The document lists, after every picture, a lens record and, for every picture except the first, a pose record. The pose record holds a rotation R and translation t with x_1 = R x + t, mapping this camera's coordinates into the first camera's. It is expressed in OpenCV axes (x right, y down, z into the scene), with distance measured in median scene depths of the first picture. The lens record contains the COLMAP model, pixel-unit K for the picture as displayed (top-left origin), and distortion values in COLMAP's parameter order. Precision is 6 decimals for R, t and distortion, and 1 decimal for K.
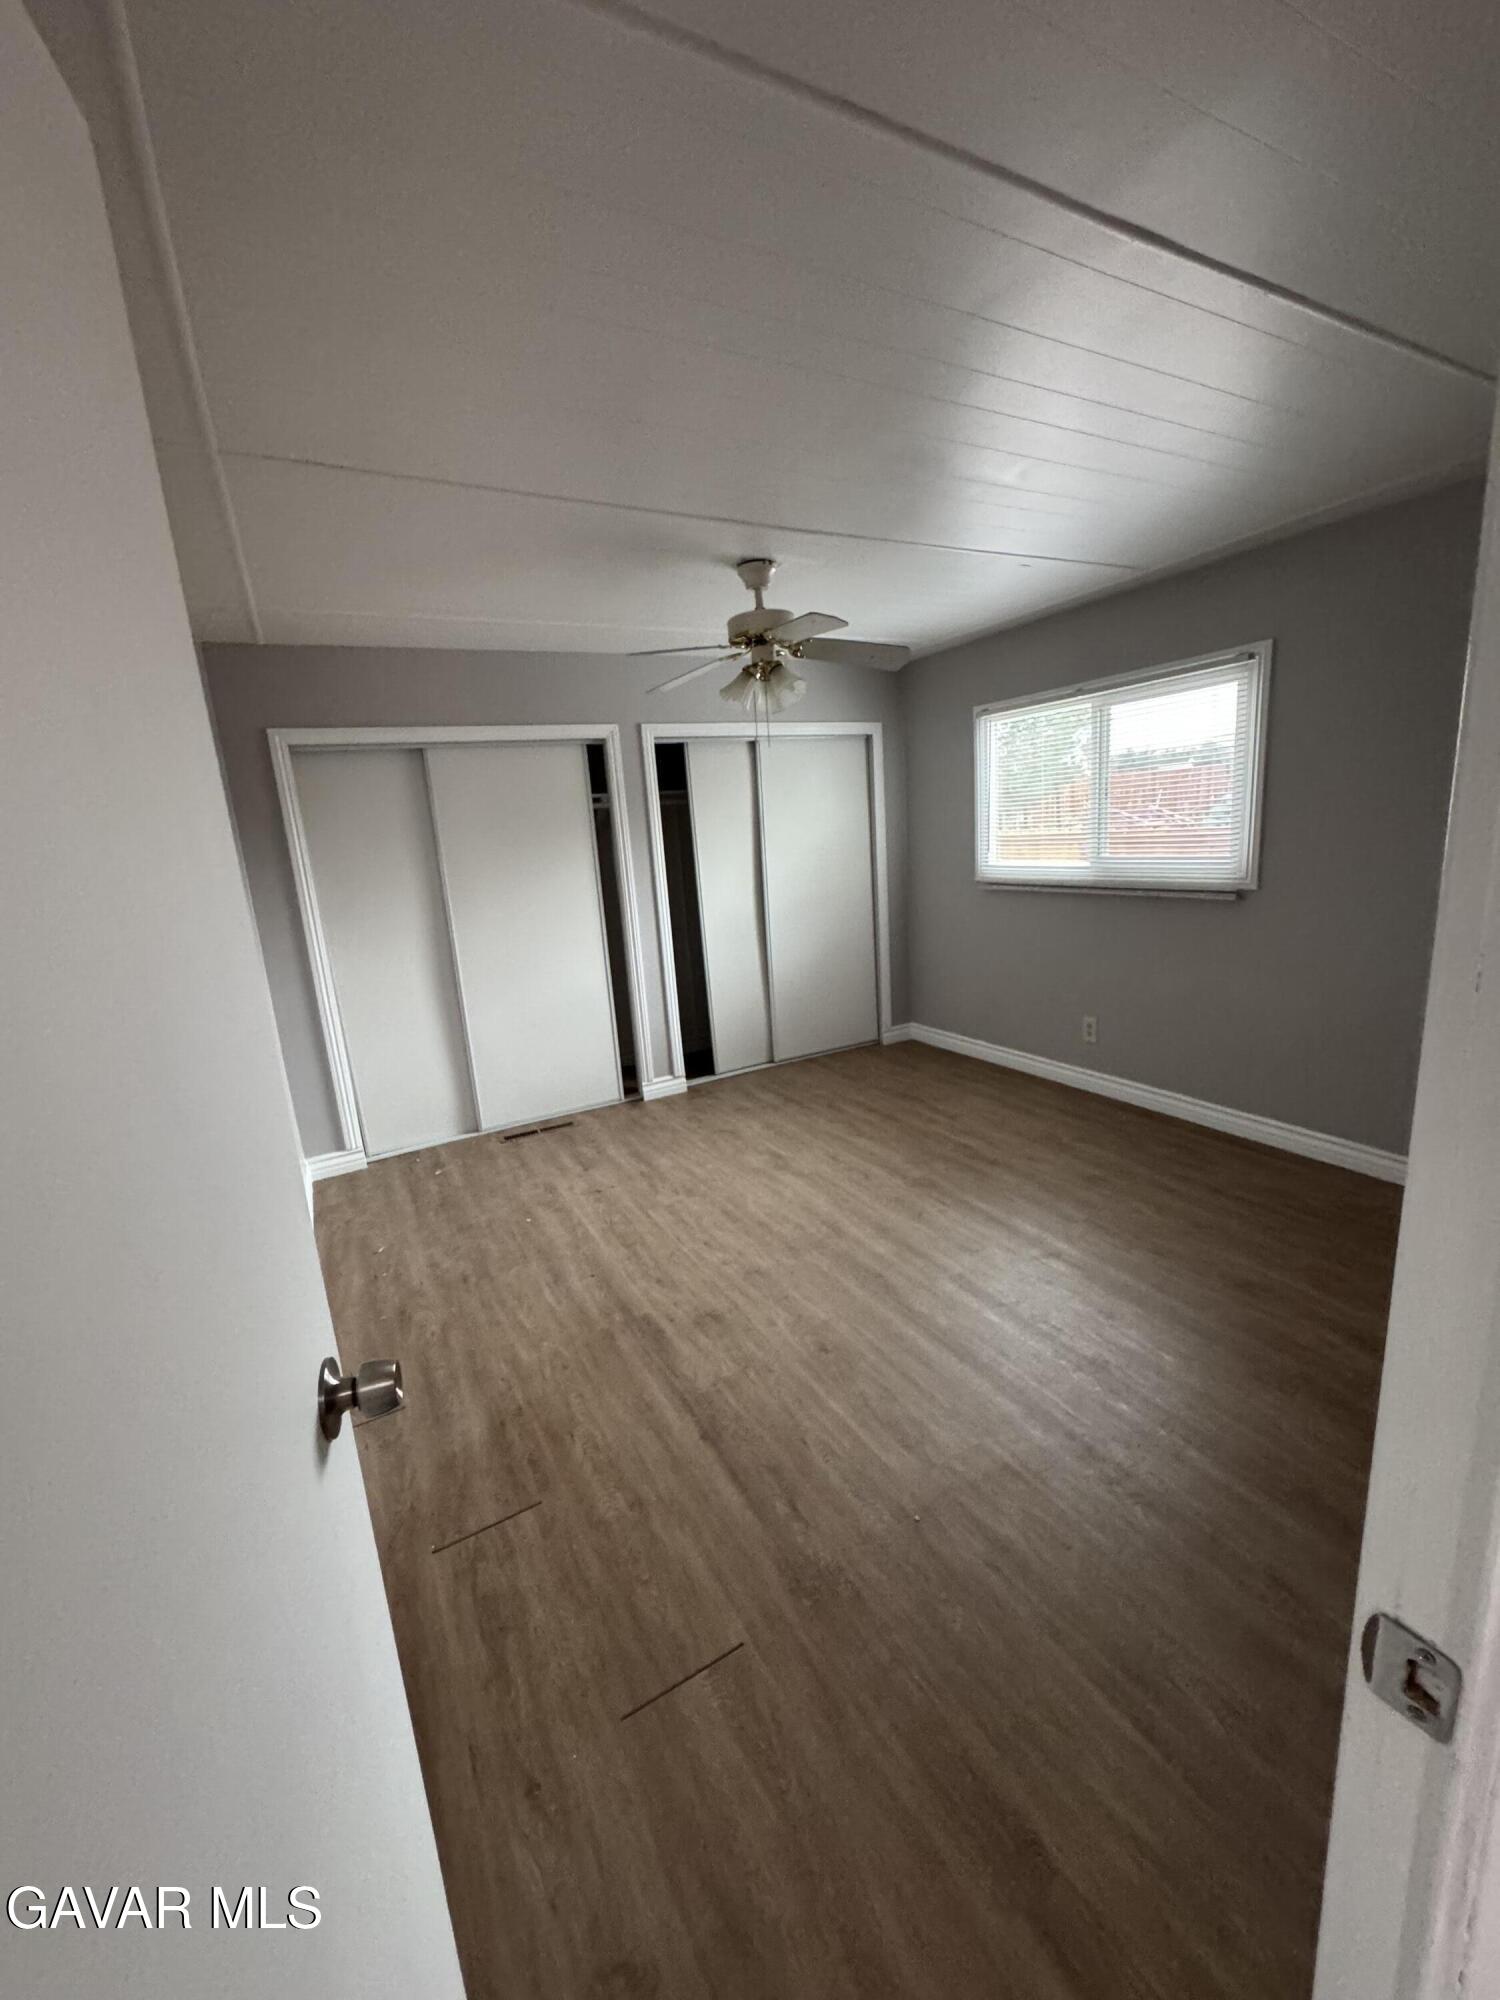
lens RADIAL K [[793.8, 0, 750.0], [0, 793.8, 1000.0], [0, 0, 1]] dist [-0.005327, 0.000124]
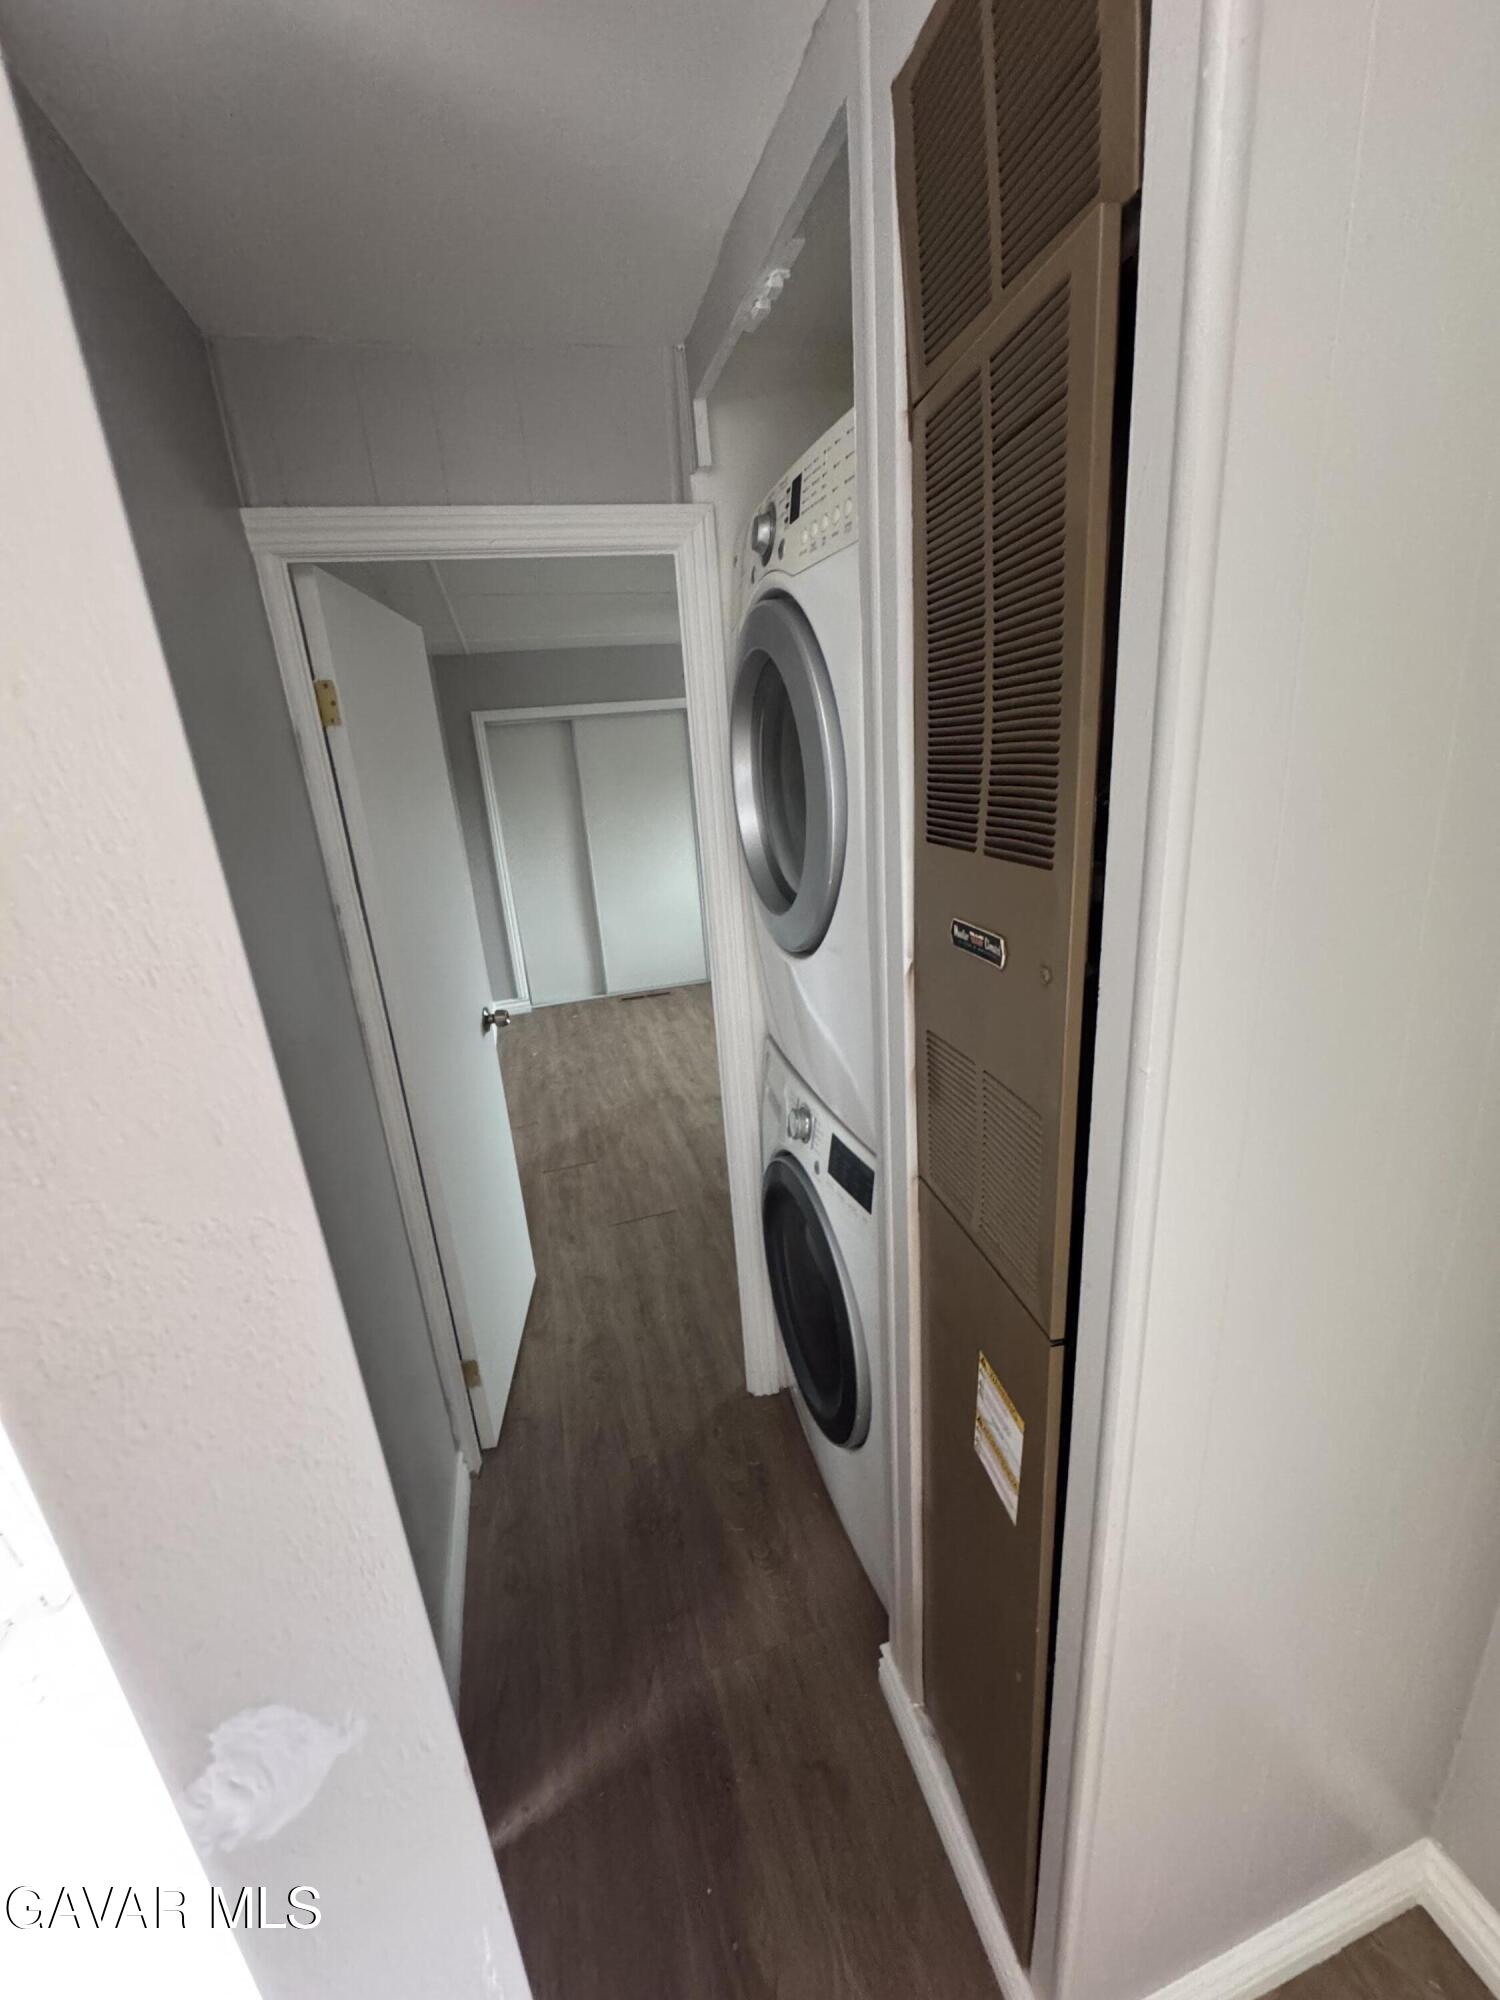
lens RADIAL K [[793.8, 0, 750.0], [0, 793.8, 1000.0], [0, 0, 1]] dist [-0.005327, 0.000124]
pose [[0.976670, 0.064082, -0.204960, 0.272453], [-0.042086, 0.993047, 0.109937, 0.012483], [0.210579, -0.098746, 0.972577, -0.441387]]
